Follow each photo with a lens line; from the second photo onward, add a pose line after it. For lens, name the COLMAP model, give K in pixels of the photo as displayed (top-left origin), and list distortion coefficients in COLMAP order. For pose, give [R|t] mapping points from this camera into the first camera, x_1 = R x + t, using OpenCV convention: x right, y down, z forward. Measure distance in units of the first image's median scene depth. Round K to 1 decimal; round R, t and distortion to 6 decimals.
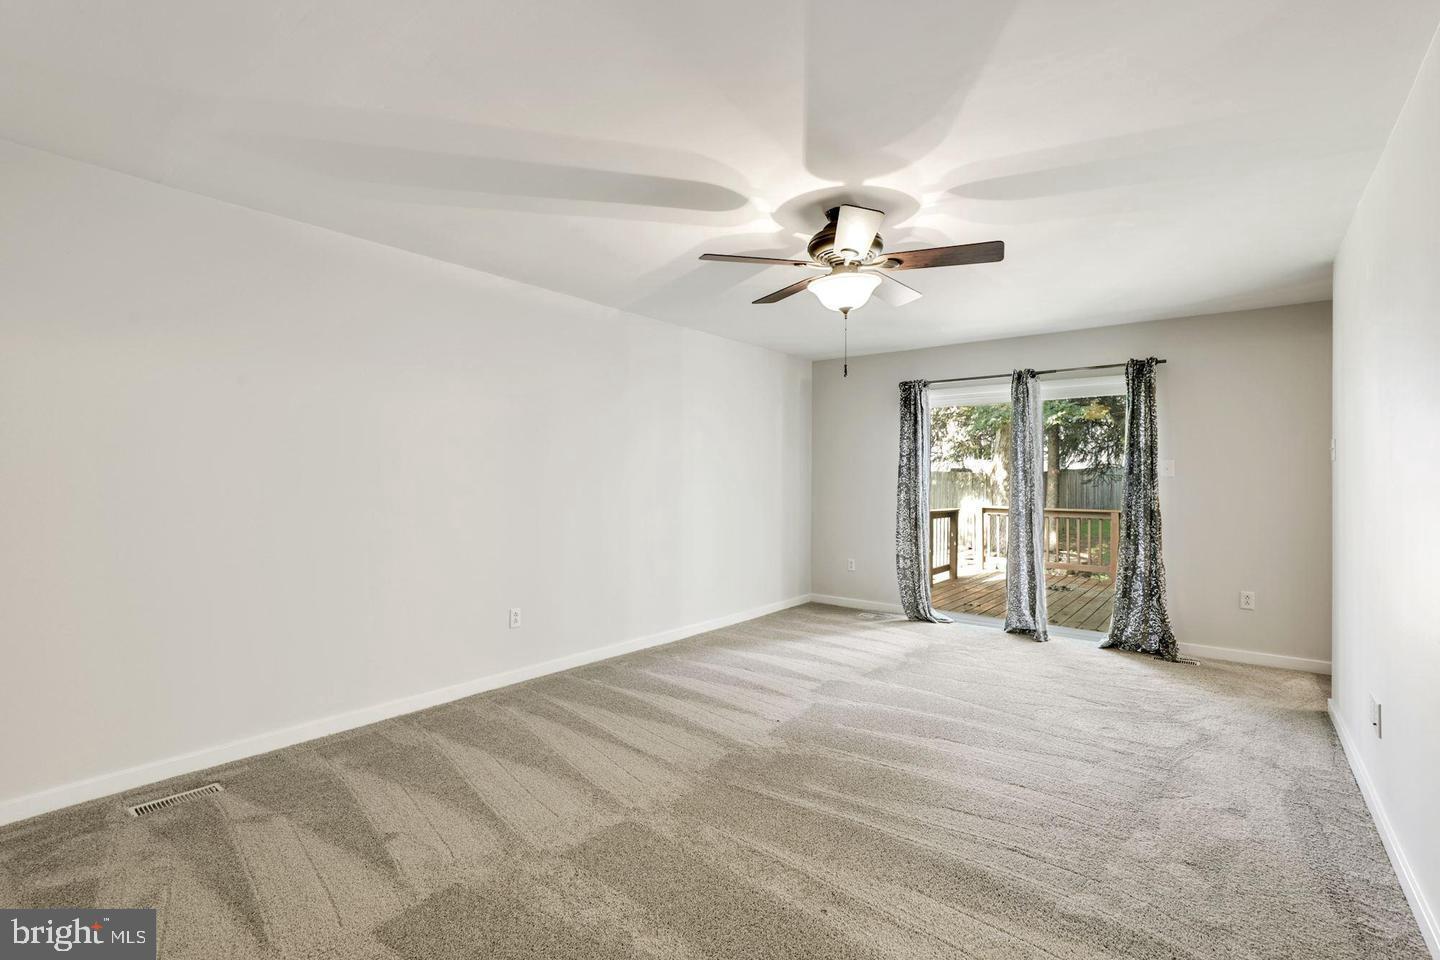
lens RADIAL K [[662.3, 0, 727.7], [0, 662.3, 476.2], [0, 0, 1]] dist [-0.013503, -0.000025]
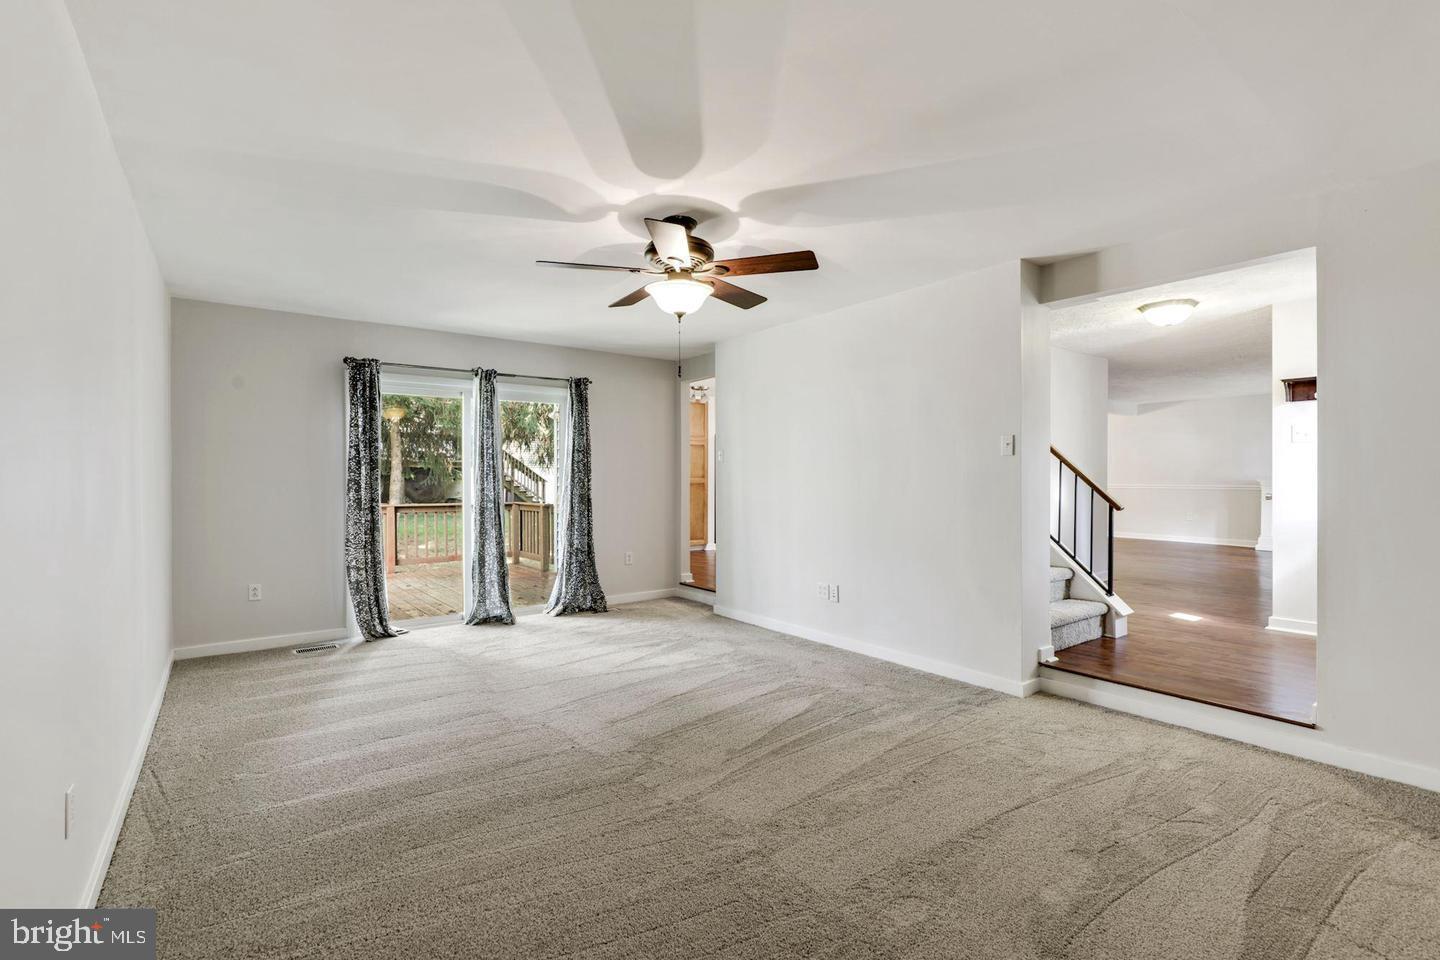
lens RADIAL K [[662.3, 0, 730.5], [0, 662.3, 480.3], [0, 0, 1]] dist [-0.013503, -0.000025]
pose [[0.237666, -0.011226, 0.971282, -0.523504], [-0.000802, 0.999931, 0.011753, 0.001459], [-0.971347, -0.003573, 0.237640, 0.418304]]
